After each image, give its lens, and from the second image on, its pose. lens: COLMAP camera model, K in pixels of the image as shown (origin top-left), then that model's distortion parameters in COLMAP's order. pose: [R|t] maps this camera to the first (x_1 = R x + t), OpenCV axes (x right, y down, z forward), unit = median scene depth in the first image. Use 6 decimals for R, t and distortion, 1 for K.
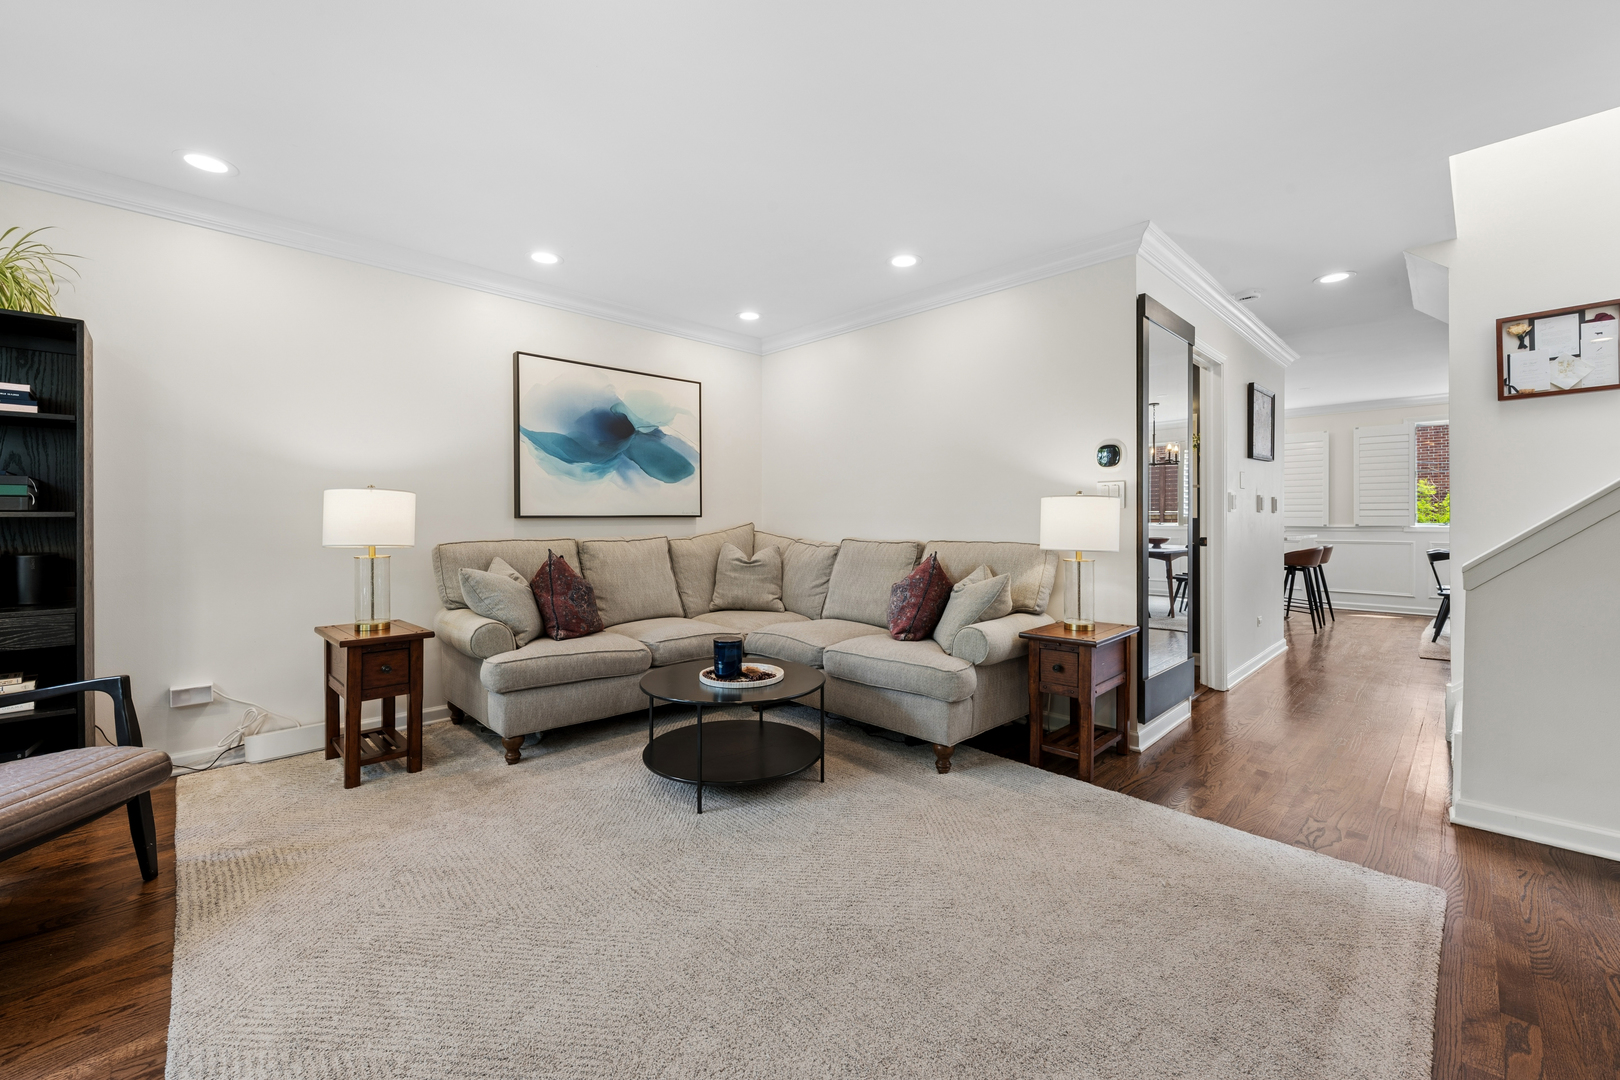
lens RADIAL K [[642.0, 0, 818.2], [0, 642.0, 522.9], [0, 0, 1]] dist [-0.000520, -0.000077]
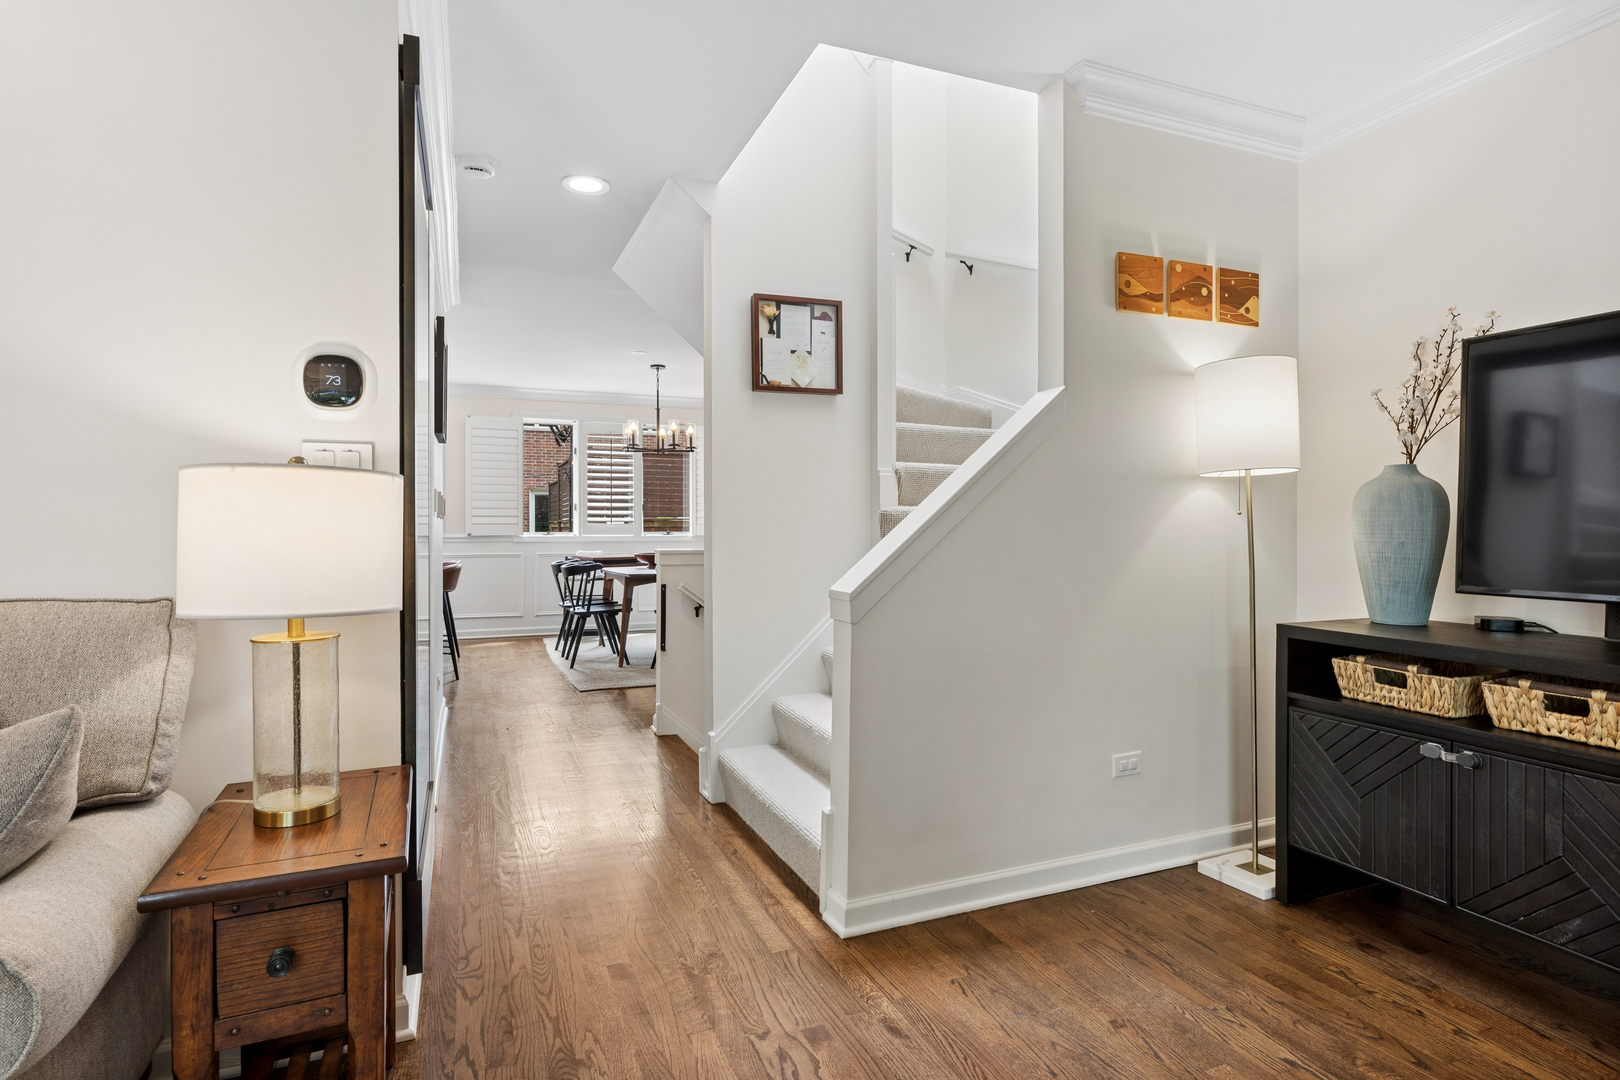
lens RADIAL K [[834.0, 0, 810.0], [0, 834.0, 540.0], [0, 0, 1]] dist [-0.015024, -0.000517]
pose [[0.384537, -0.012907, 0.923019, 0.066542], [0.002772, 0.999914, 0.012827, -0.005937], [-0.923105, -0.002374, 0.384540, 0.500684]]
